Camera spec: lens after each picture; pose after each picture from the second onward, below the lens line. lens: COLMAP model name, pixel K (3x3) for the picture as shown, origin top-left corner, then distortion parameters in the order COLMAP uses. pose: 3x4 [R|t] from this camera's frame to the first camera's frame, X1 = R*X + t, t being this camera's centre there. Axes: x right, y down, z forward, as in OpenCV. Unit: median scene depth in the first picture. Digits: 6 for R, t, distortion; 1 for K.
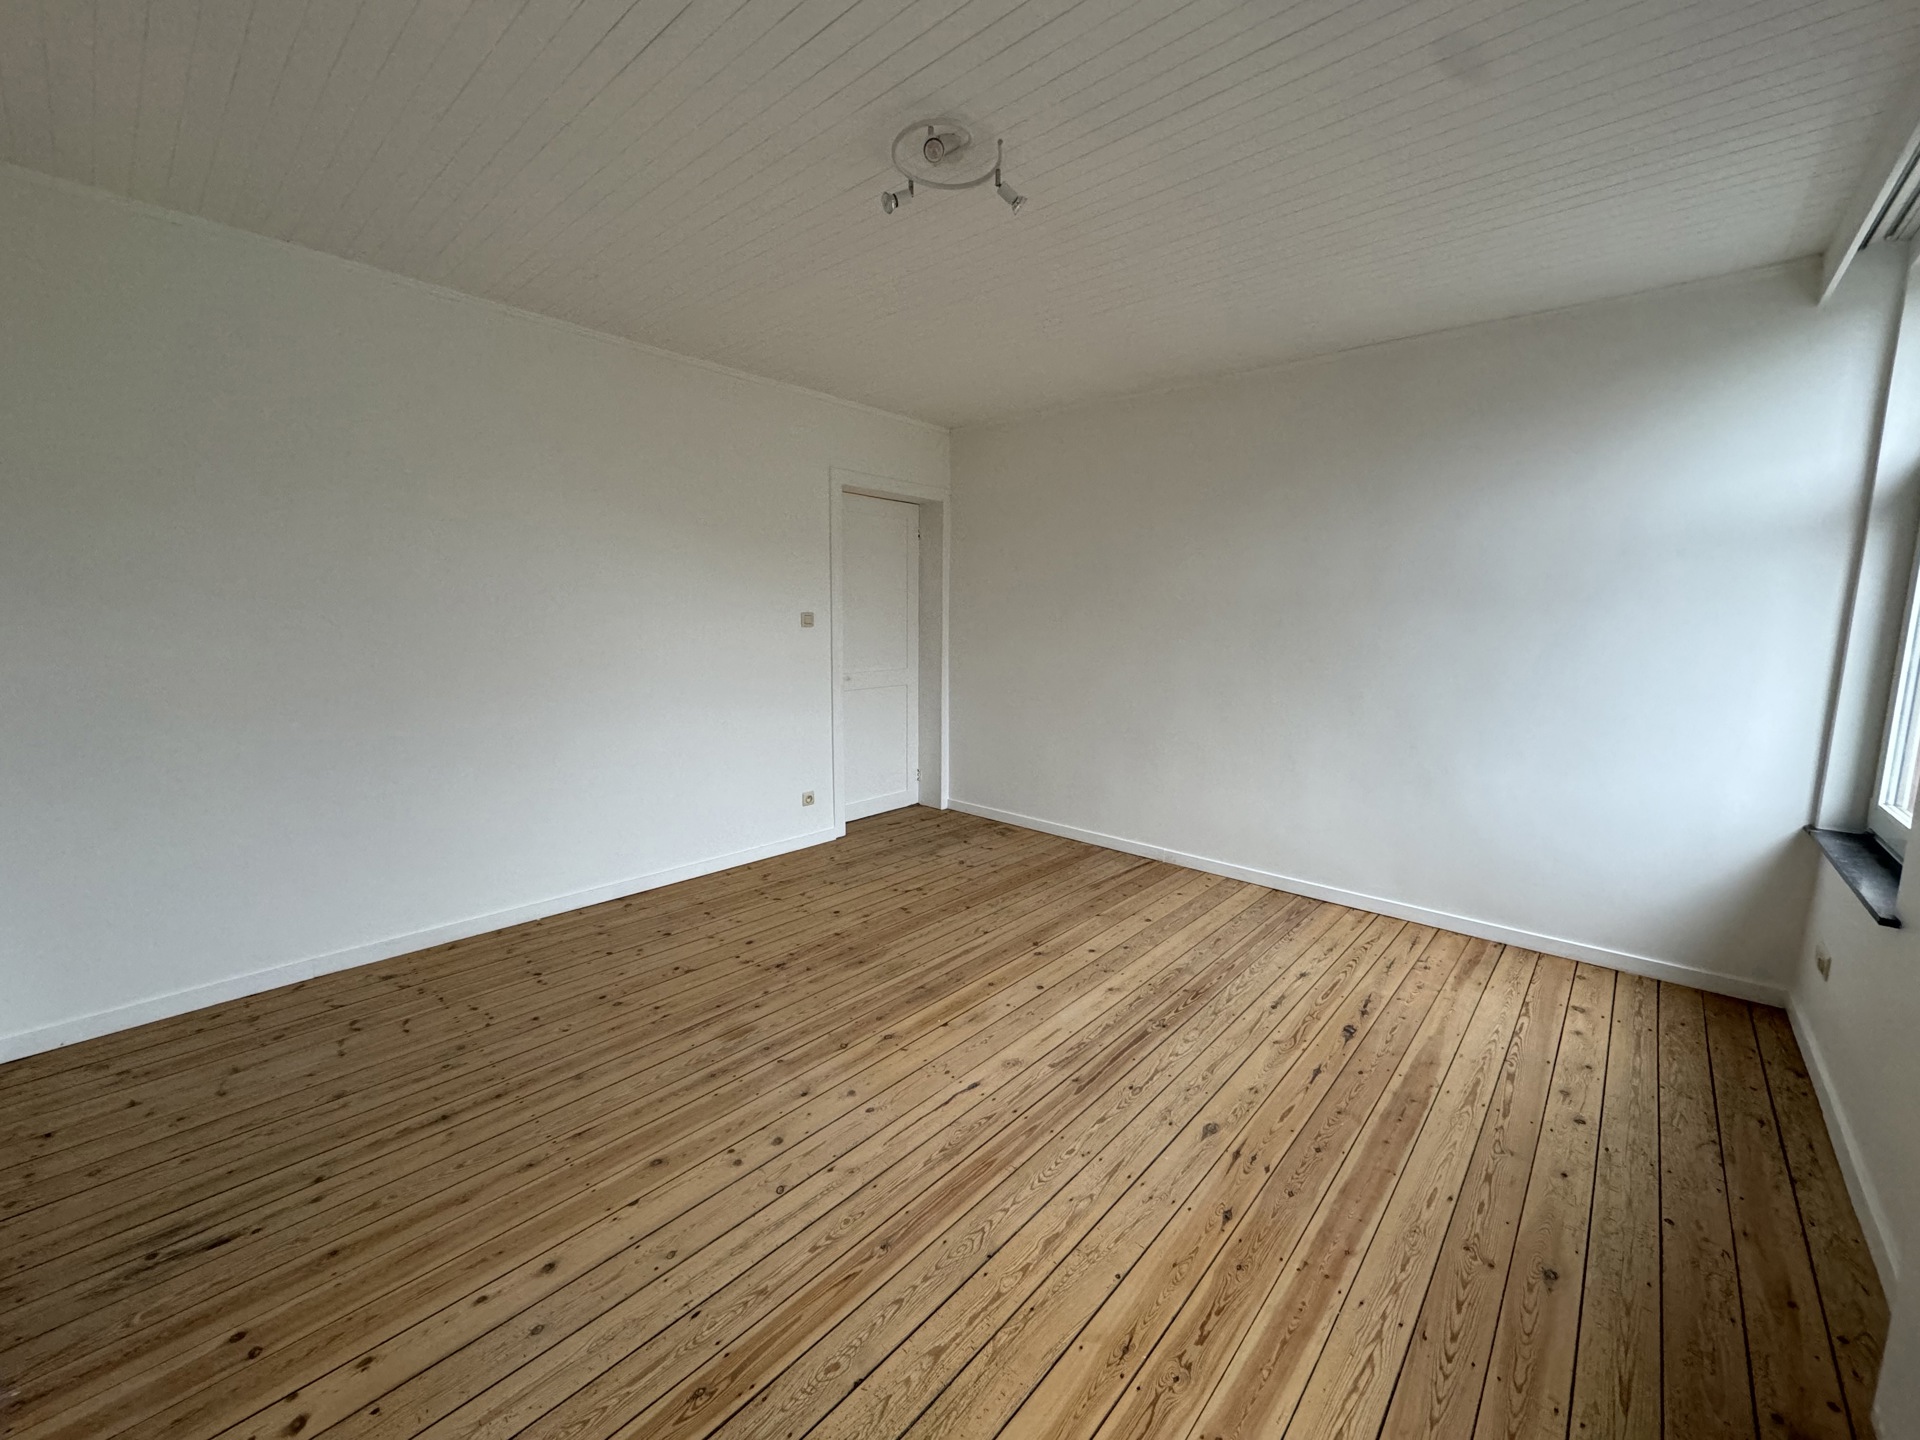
lens RADIAL K [[767.8, 0, 962.8], [0, 767.8, 718.9], [0, 0, 1]] dist [-0.001601, -0.000057]
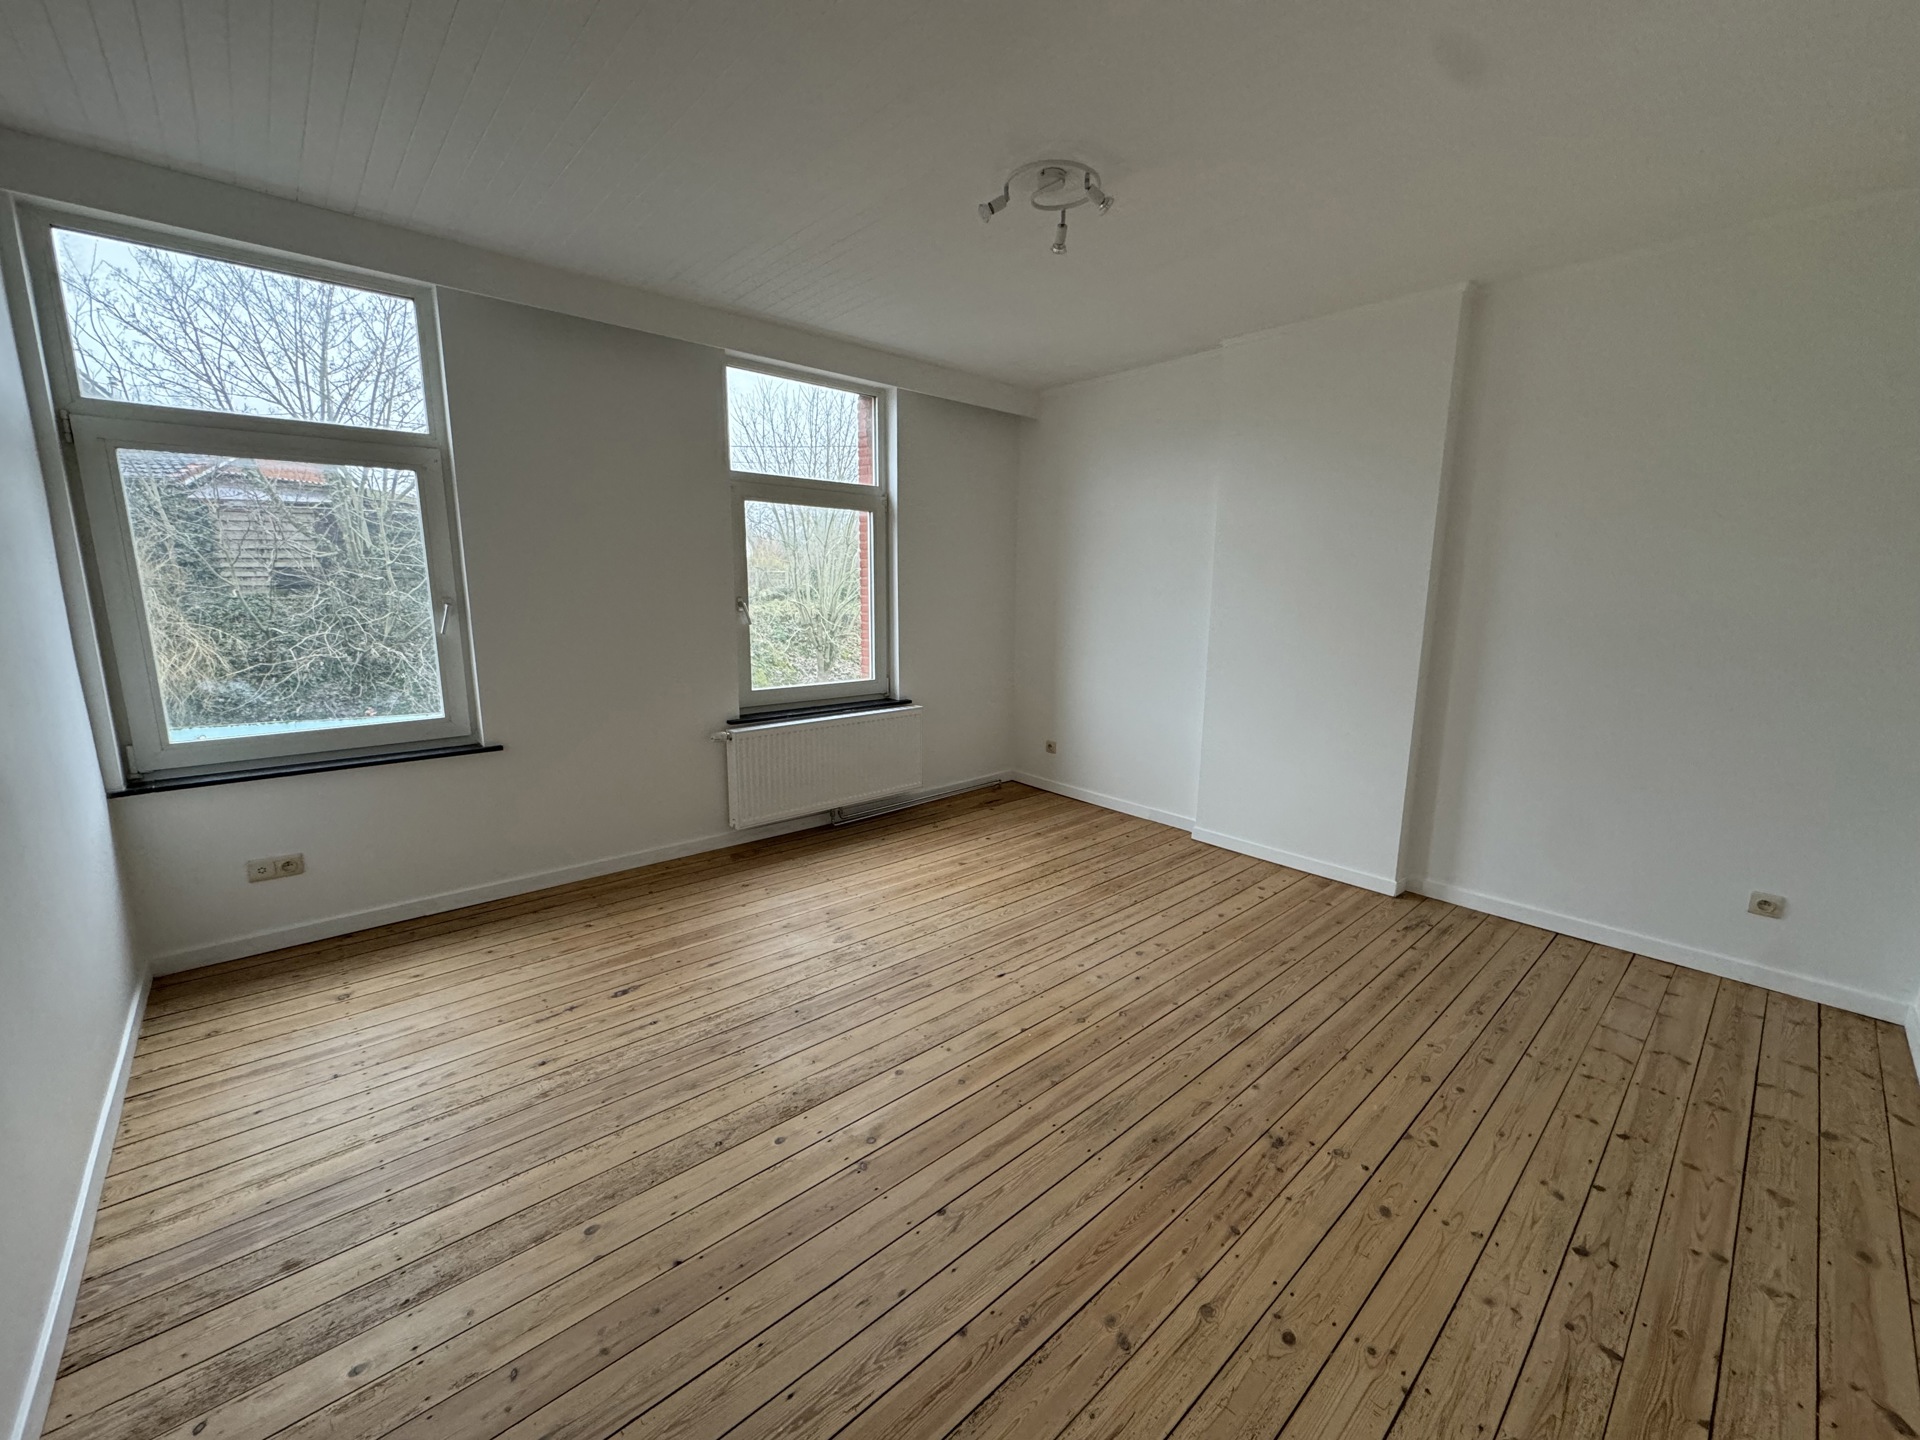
lens RADIAL K [[767.8, 0, 969.4], [0, 767.8, 721.2], [0, 0, 1]] dist [-0.001601, -0.000057]
pose [[-0.994906, -0.040026, 0.092515, -0.030379], [-0.009490, 0.950903, 0.309345, -0.262108], [-0.100354, 0.306891, -0.946439, 1.882809]]
